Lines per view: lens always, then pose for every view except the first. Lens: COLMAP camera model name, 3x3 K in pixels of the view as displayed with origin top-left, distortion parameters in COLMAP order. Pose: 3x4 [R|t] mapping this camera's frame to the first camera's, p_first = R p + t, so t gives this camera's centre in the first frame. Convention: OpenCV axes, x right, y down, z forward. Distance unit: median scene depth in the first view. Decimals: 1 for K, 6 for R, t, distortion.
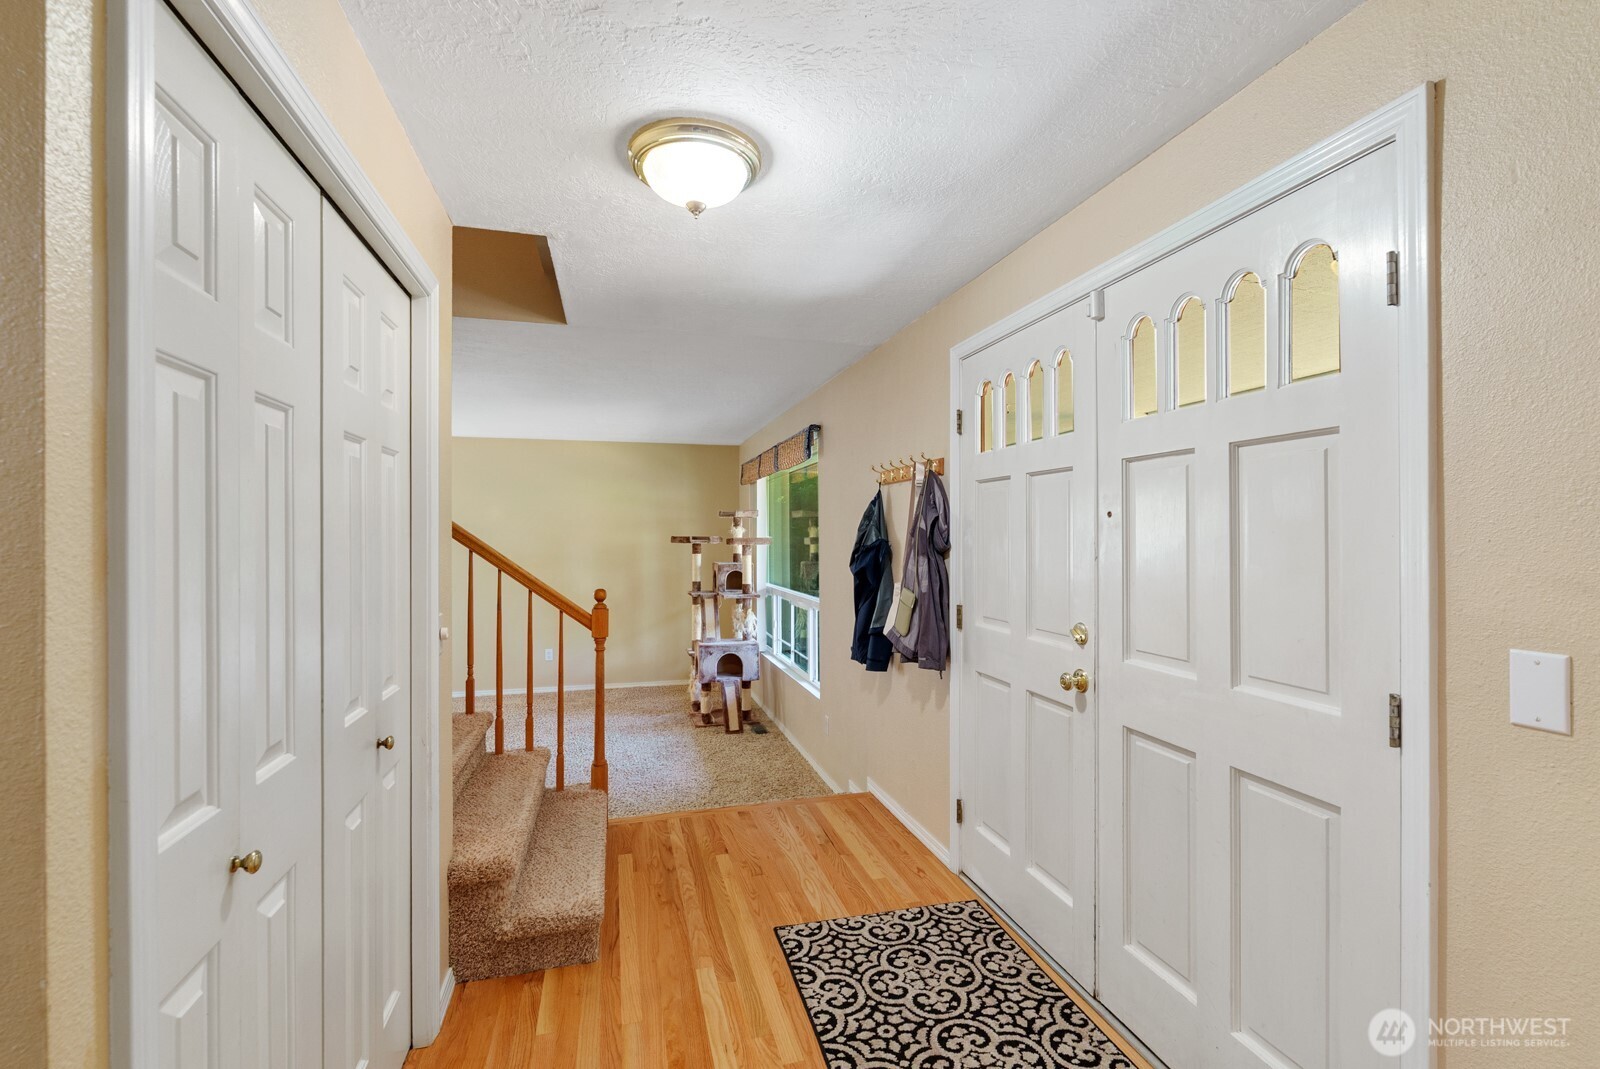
lens RADIAL K [[707.4, 0, 798.6], [0, 707.4, 531.6], [0, 0, 1]] dist [-0.003051, 0.000166]
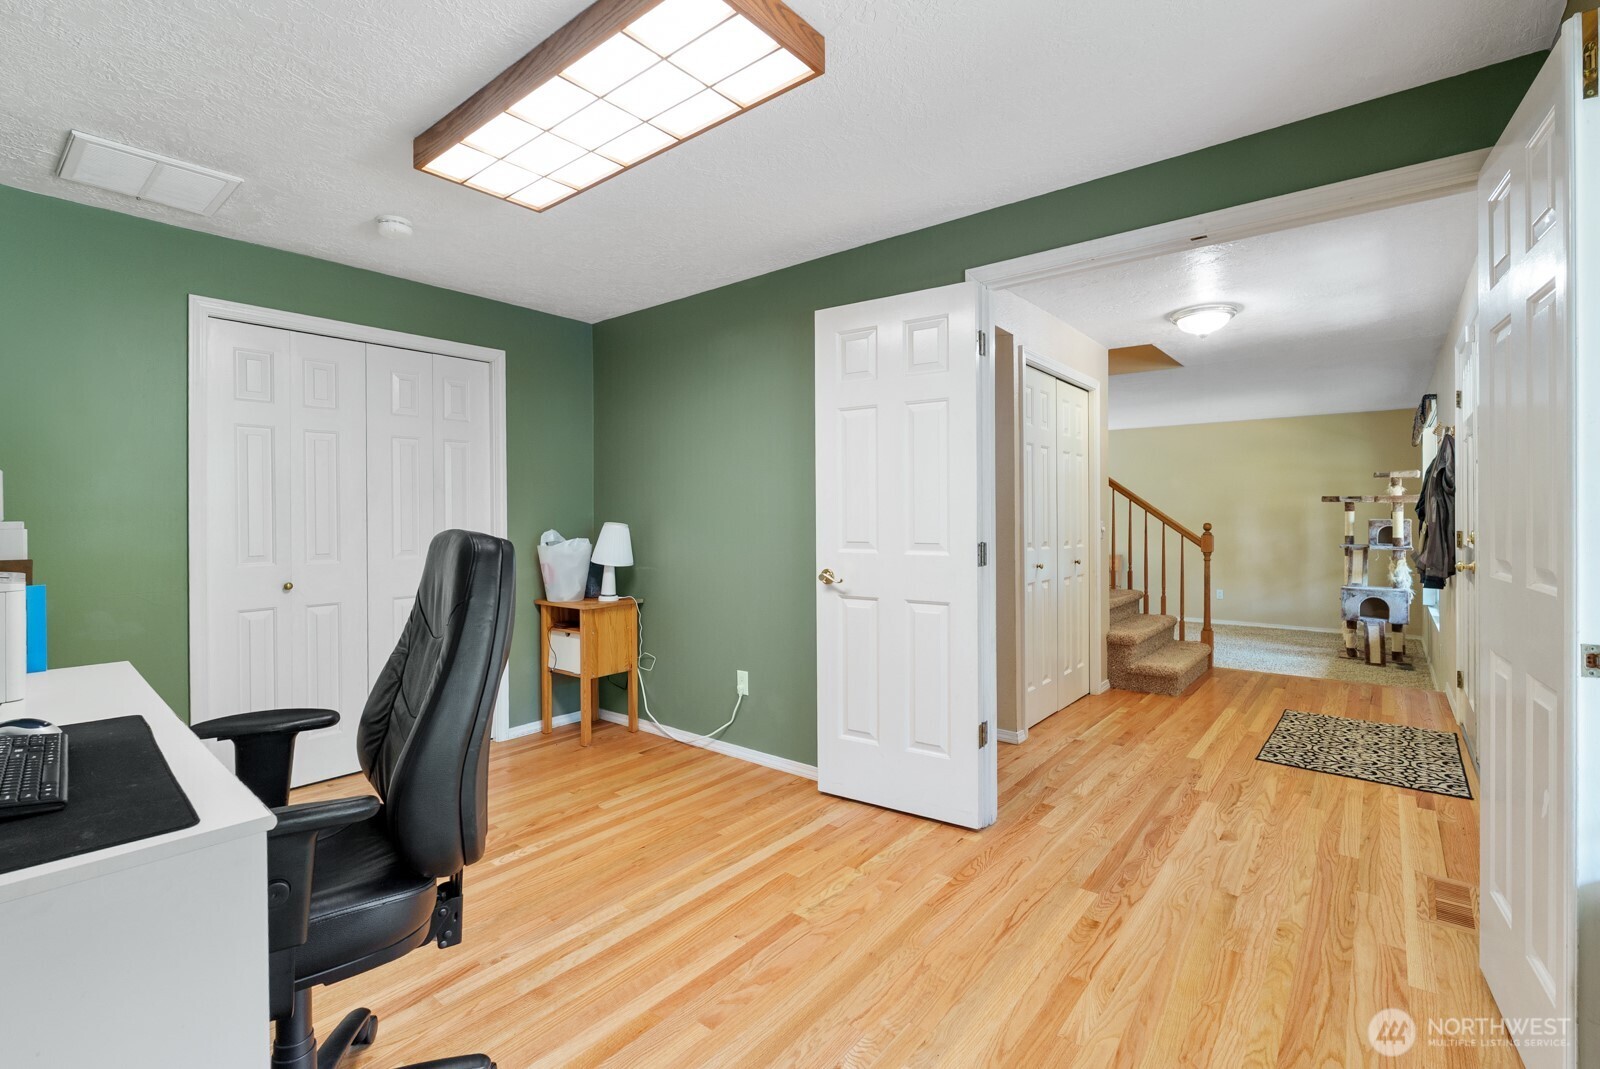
lens RADIAL K [[707.4, 0, 801.2], [0, 707.4, 517.7], [0, 0, 1]] dist [-0.003051, 0.000166]
pose [[0.587779, 0.002314, -0.809018, 0.357956], [0.008491, 0.999923, 0.009029, 0.033577], [0.808977, -0.012176, 0.587714, -0.527451]]
